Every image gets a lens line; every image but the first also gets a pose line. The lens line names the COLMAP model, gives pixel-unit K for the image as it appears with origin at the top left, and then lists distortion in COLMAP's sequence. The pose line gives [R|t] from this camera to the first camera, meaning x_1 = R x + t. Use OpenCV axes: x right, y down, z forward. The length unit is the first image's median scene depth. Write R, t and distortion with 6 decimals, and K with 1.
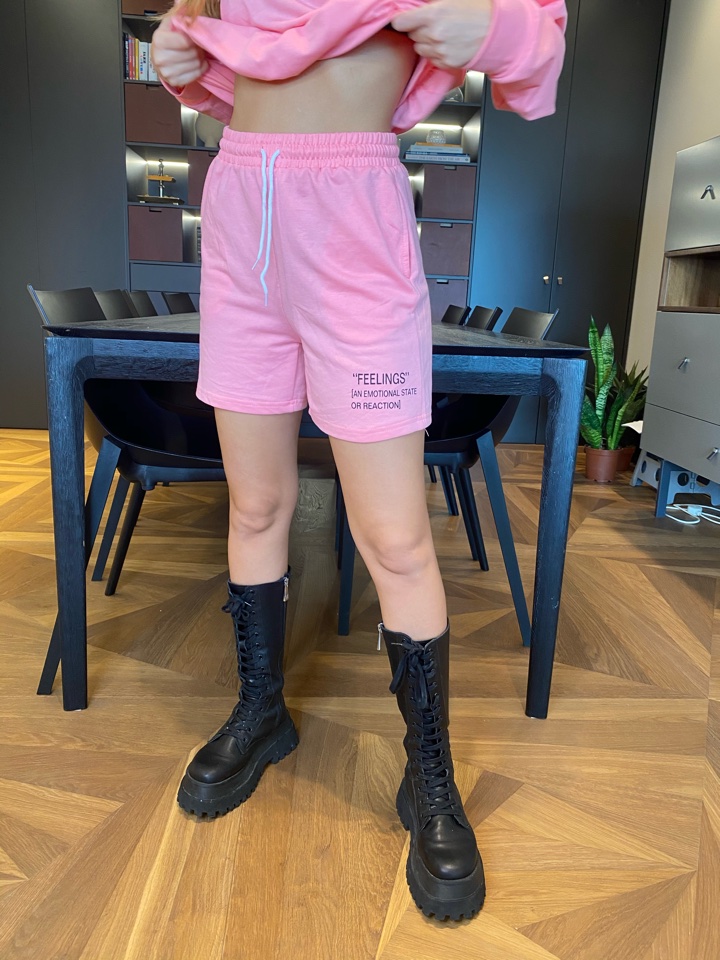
lens RADIAL K [[732.9, 0, 368.9], [0, 732.9, 476.6], [0, 0, 1]] dist [0.000190, -0.002547]
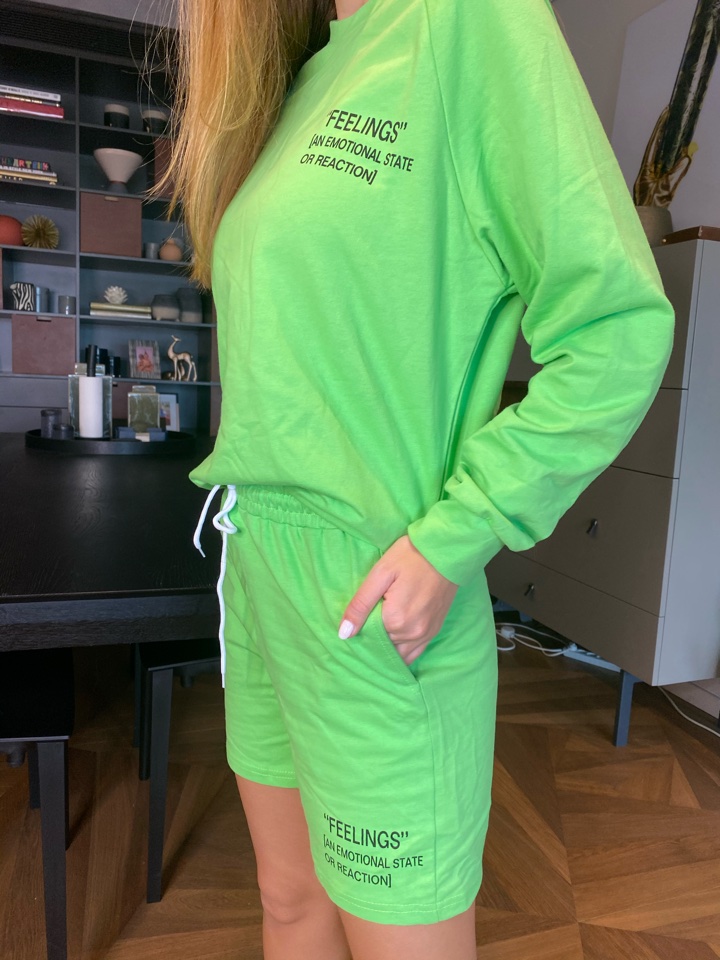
lens RADIAL K [[732.9, 0, 357.9], [0, 732.9, 474.4], [0, 0, 1]] dist [0.000190, -0.002547]
pose [[0.961695, -0.034020, 0.272003, -0.022088], [0.057001, 0.995397, -0.077037, -0.165530], [-0.268130, 0.089591, 0.959208, 0.132923]]
